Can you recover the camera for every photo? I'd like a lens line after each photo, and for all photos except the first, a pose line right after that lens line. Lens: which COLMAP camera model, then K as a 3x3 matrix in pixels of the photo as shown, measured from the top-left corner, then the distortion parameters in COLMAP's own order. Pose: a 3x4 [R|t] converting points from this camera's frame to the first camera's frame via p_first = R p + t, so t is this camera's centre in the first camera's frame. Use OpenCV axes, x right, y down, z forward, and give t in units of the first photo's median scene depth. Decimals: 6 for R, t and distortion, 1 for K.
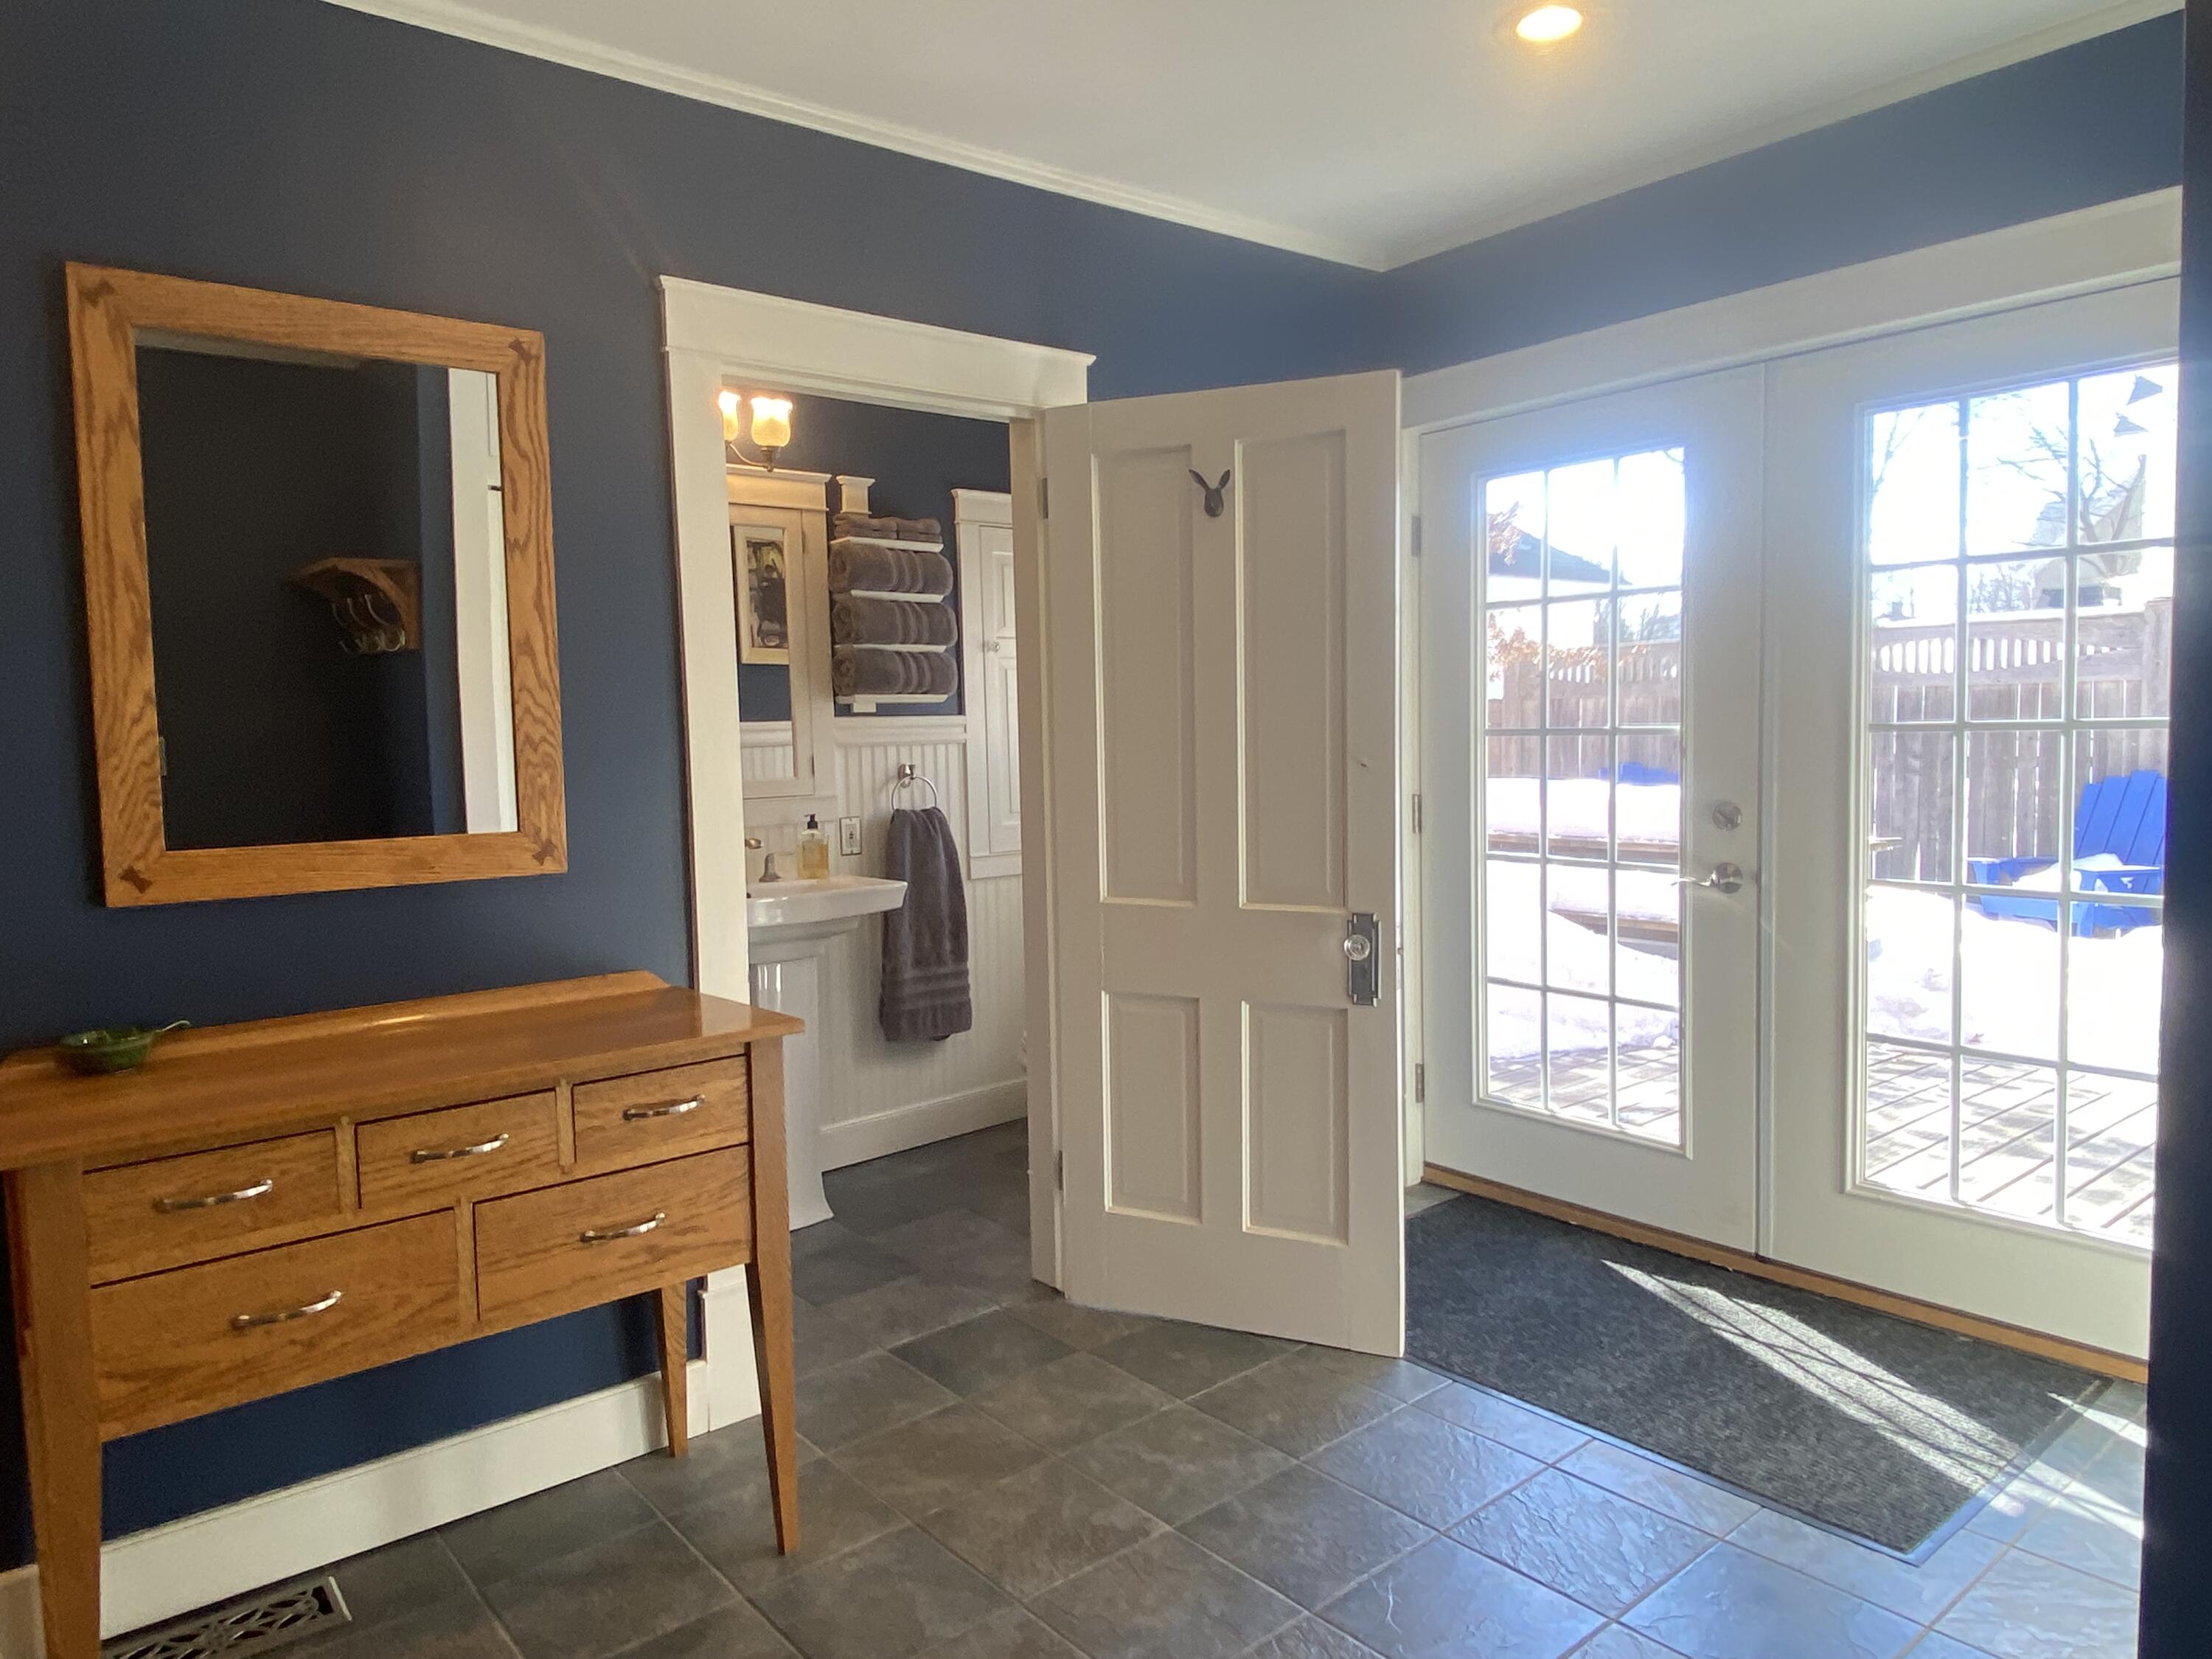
lens RADIAL K [[1421.0, 0, 1104.2], [0, 1421.0, 832.7], [0, 0, 1]] dist [0.021813, -0.022865]
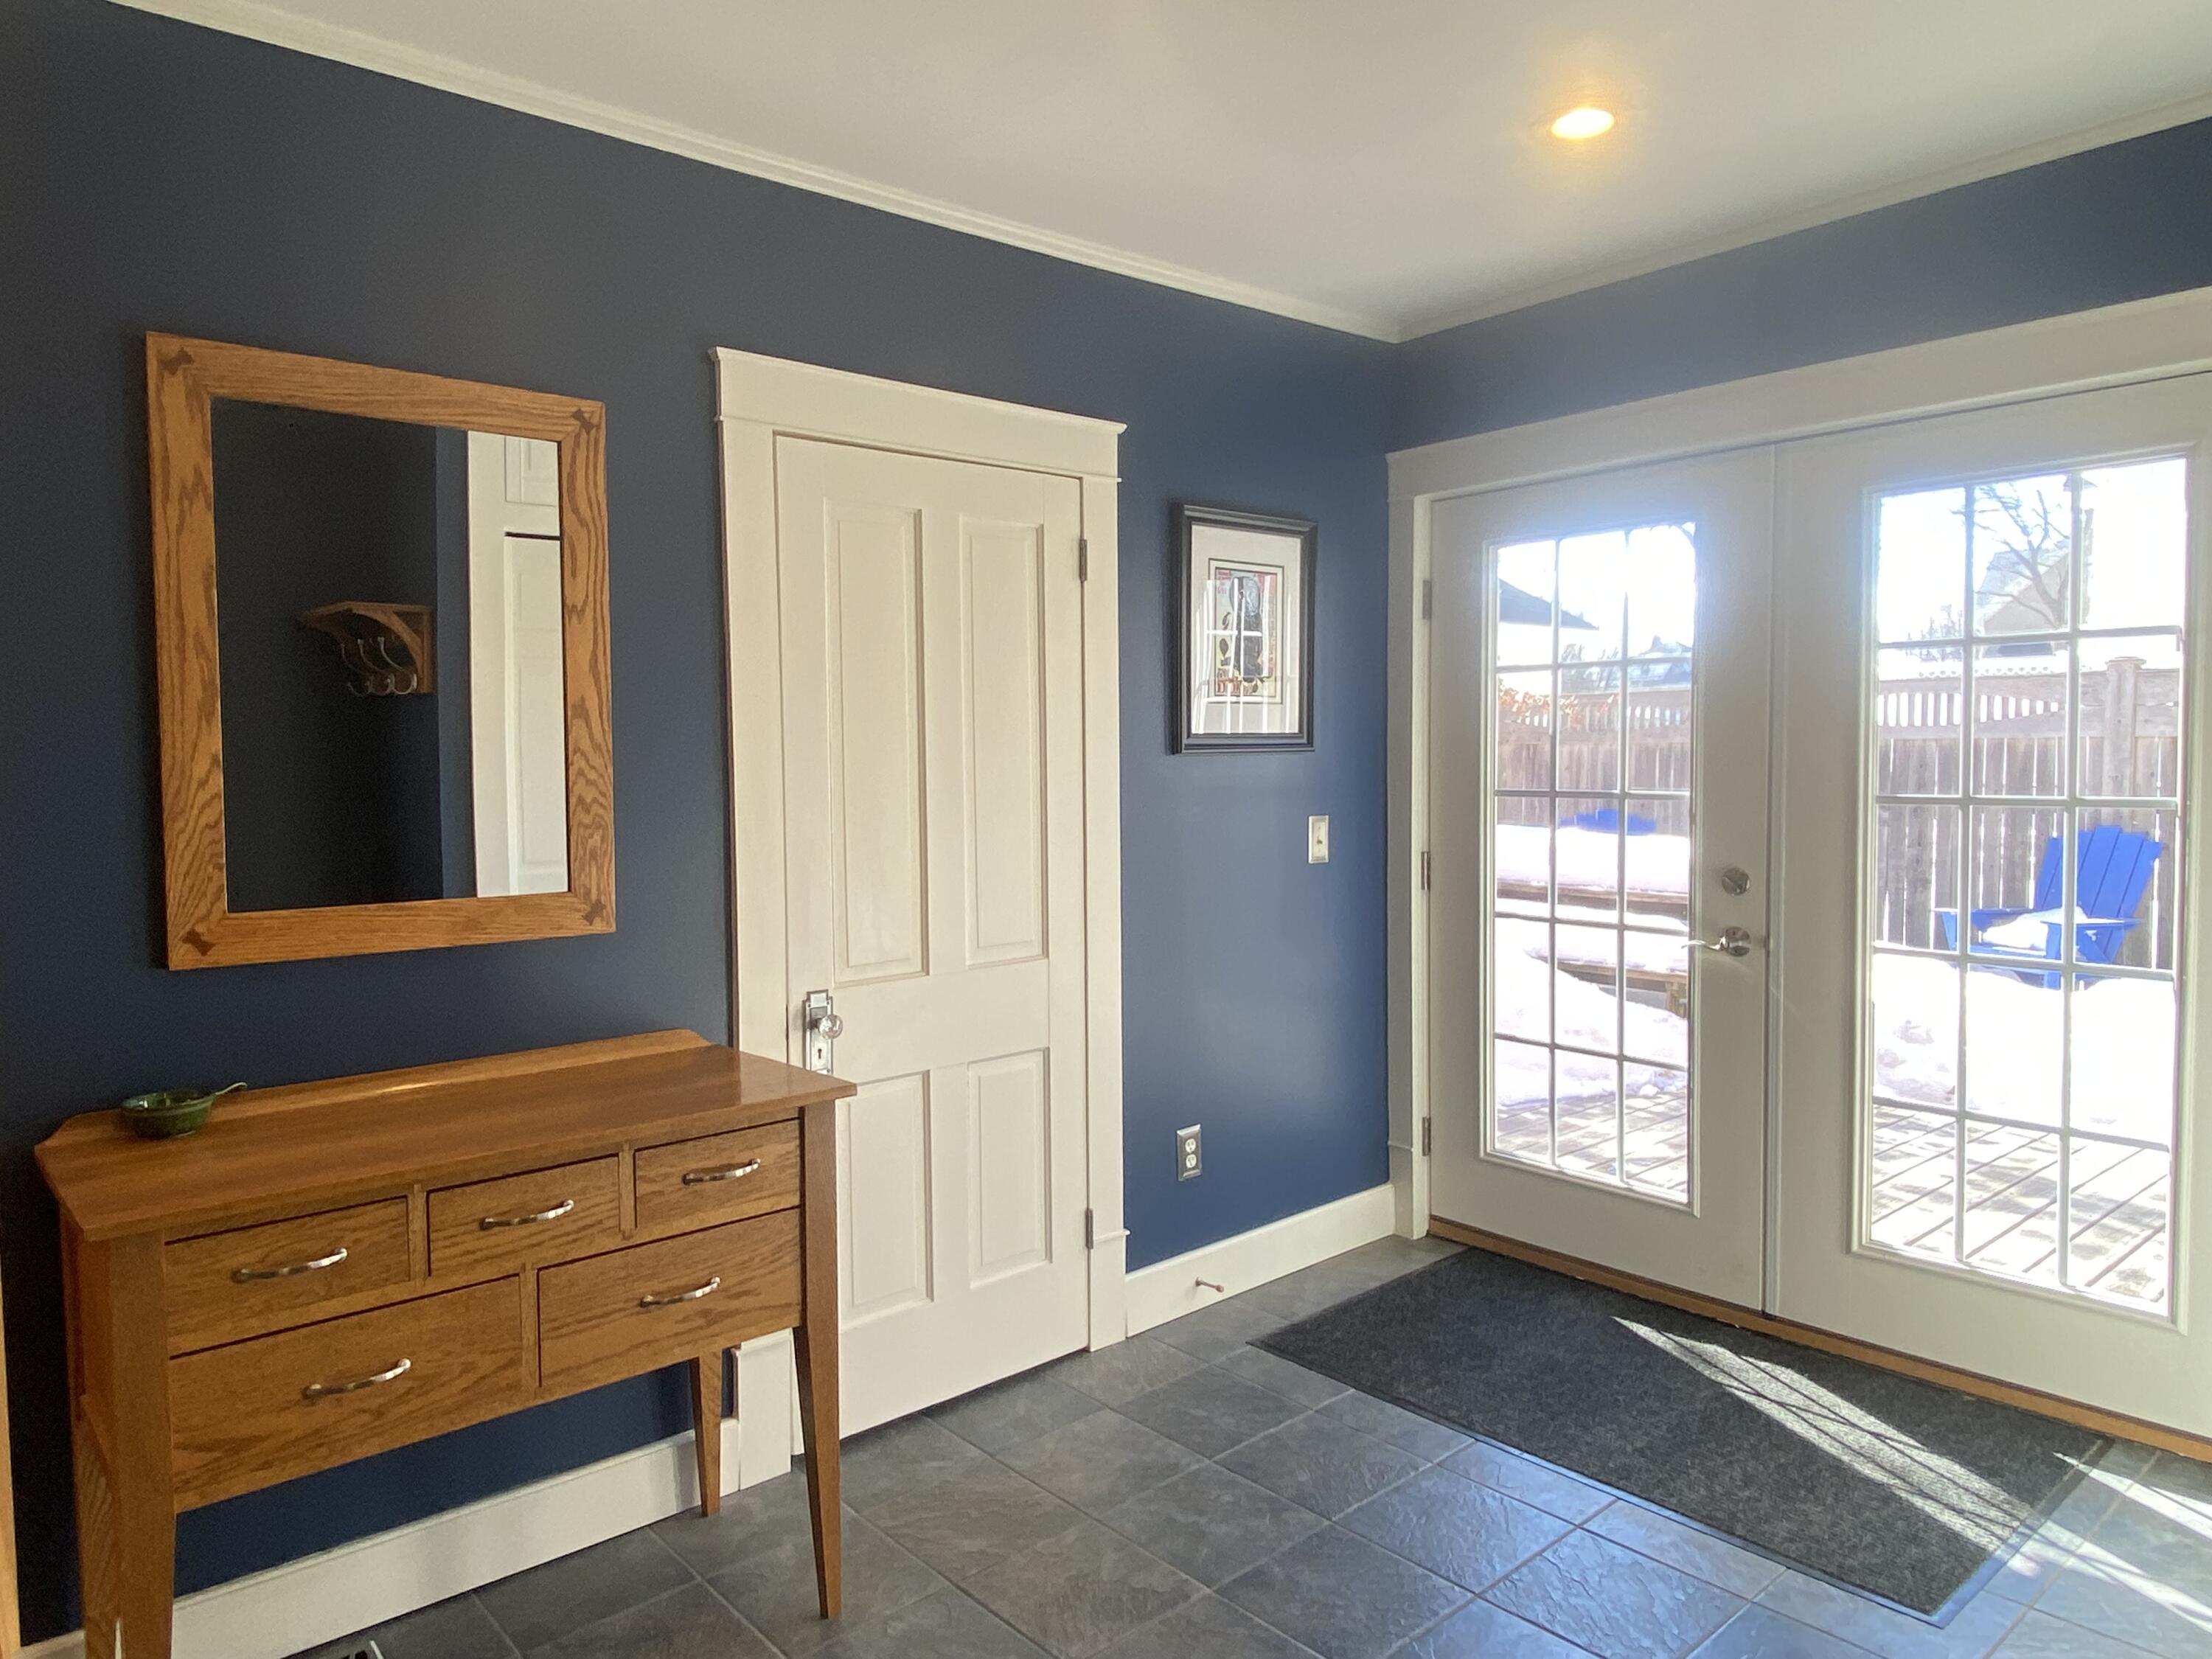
lens RADIAL K [[1421.0, 0, 1104.9], [0, 1421.0, 836.0], [0, 0, 1]] dist [0.021813, -0.022865]
pose [[0.999598, 0.012055, 0.025645, -0.057273], [-0.011546, 0.999735, -0.019897, -0.024679], [-0.025878, 0.019593, 0.999473, -0.018365]]
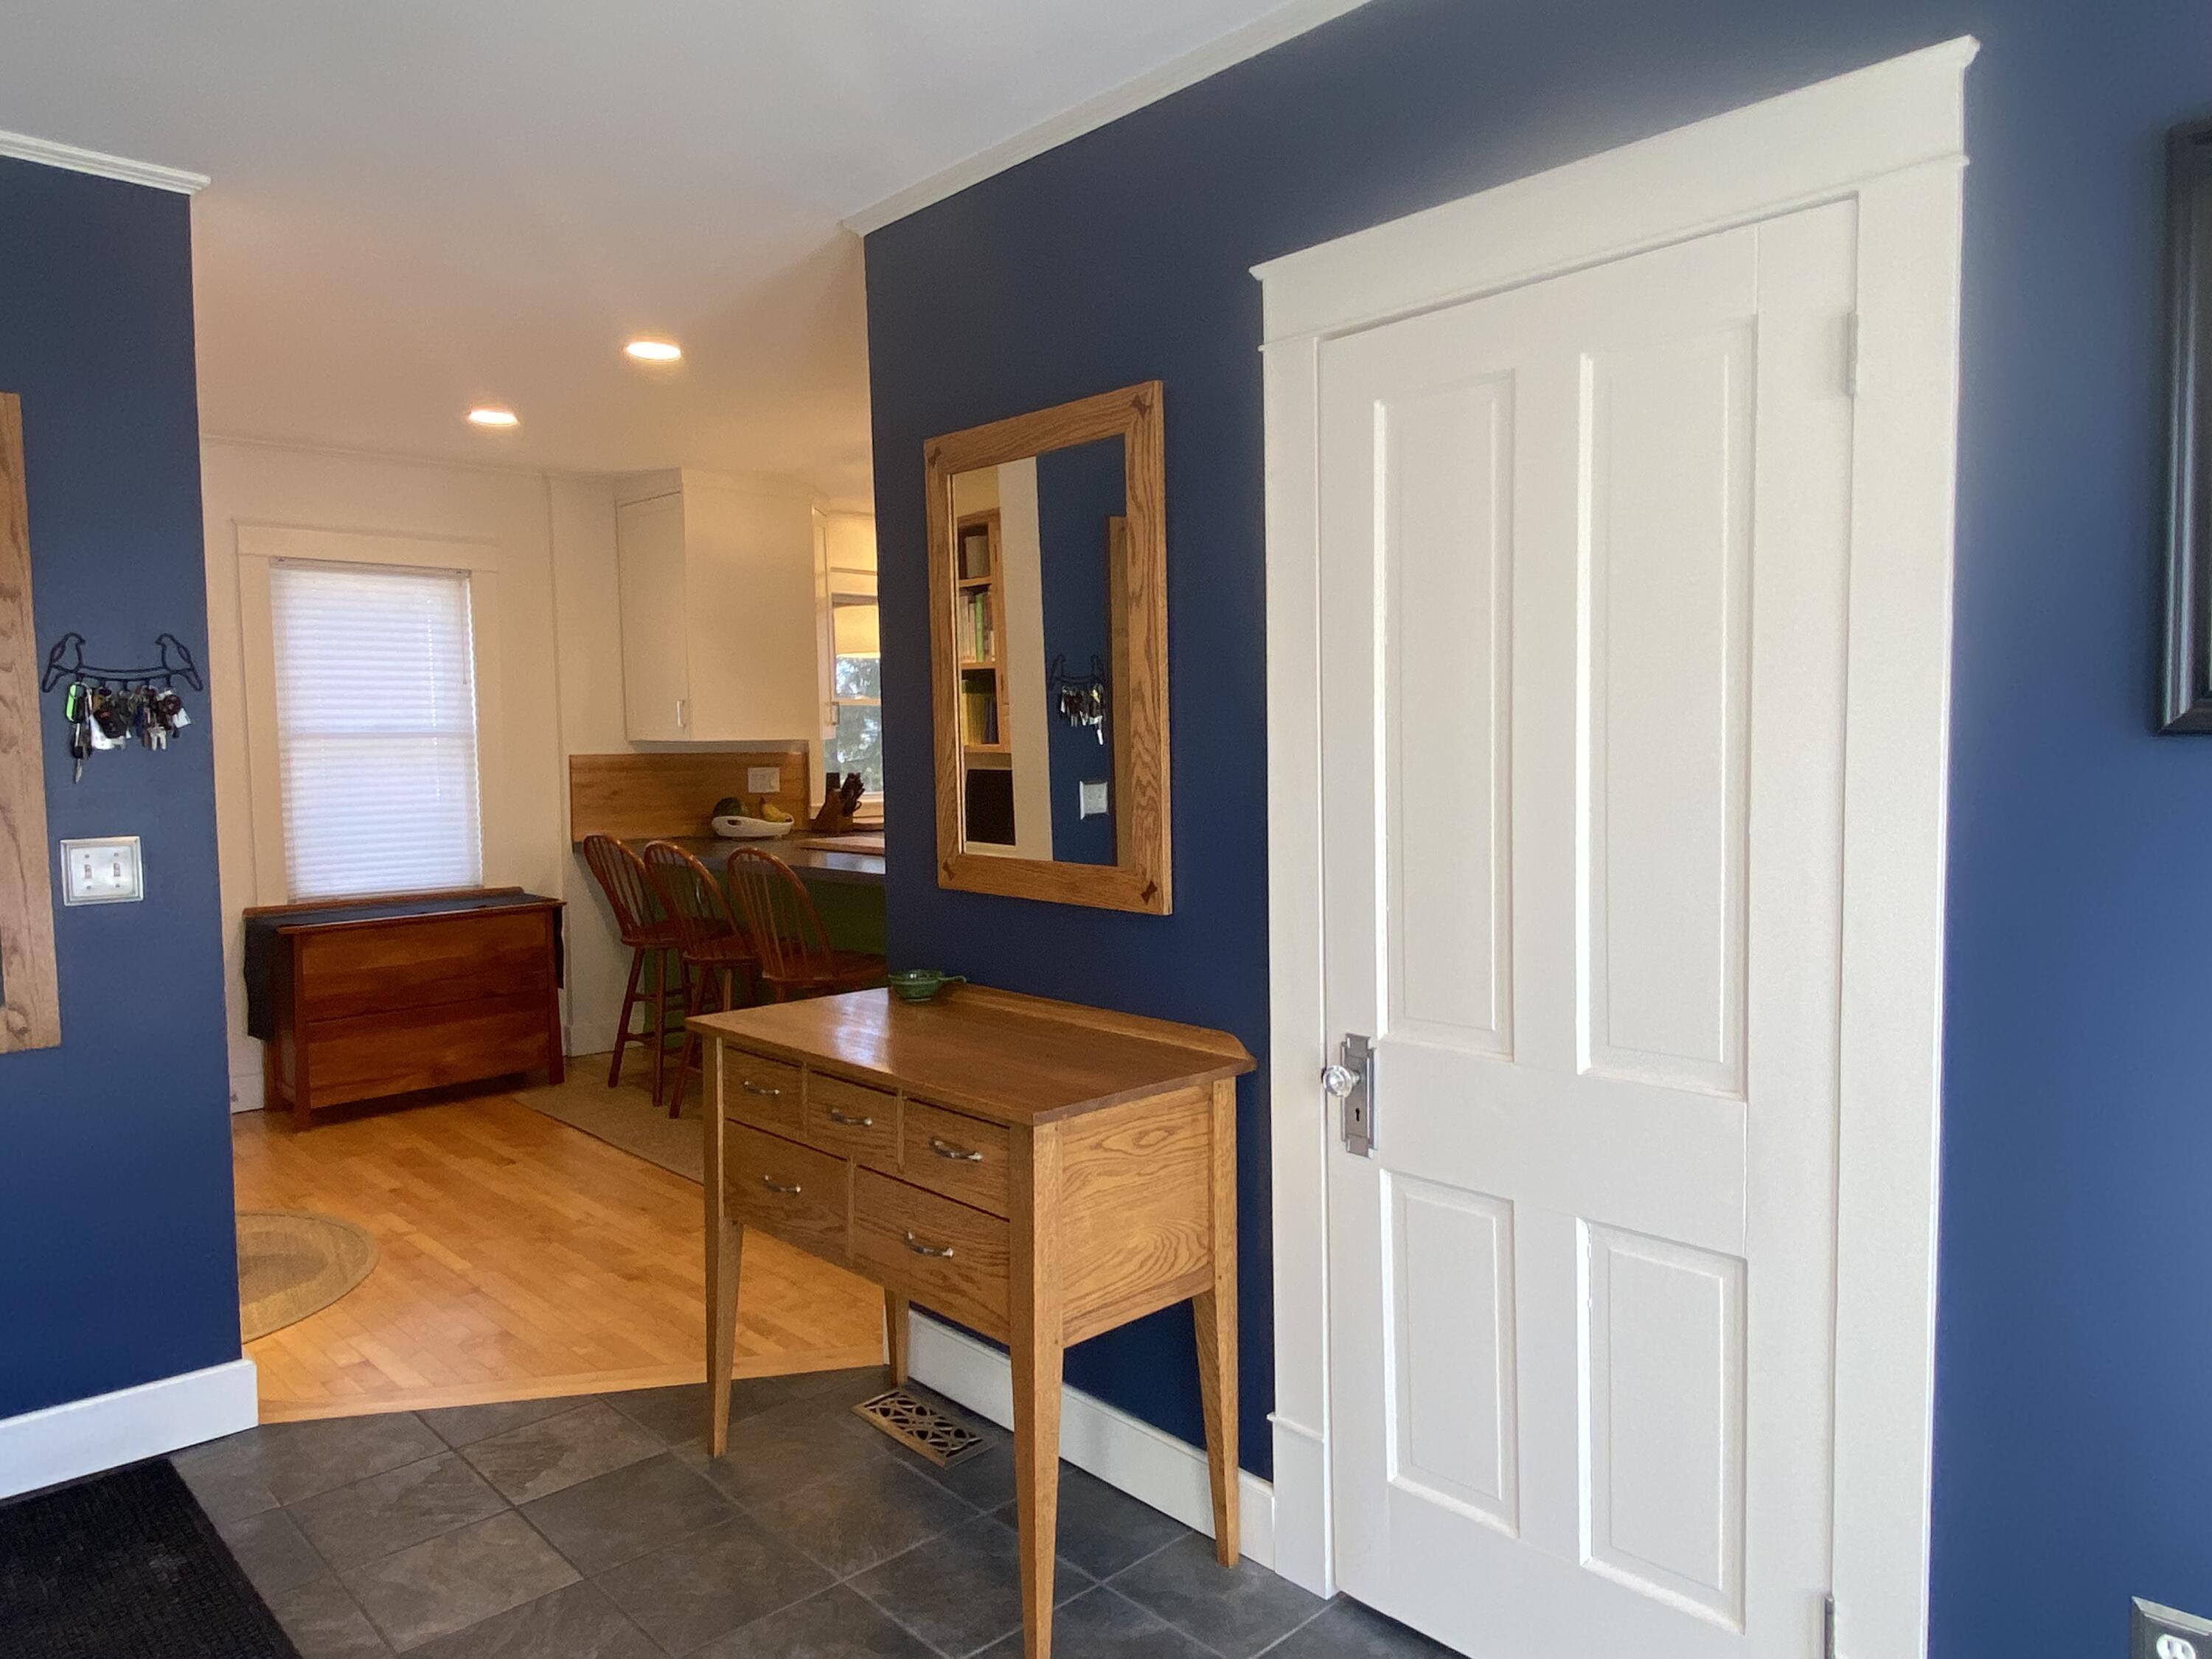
lens RADIAL K [[1421.0, 0, 1121.7], [0, 1421.0, 832.9], [0, 0, 1]] dist [0.021813, -0.022865]
pose [[0.075056, 0.091527, -0.992970, 0.613661], [-0.060648, 0.994354, 0.087070, -0.116559], [0.995333, 0.053687, 0.080184, 0.892263]]
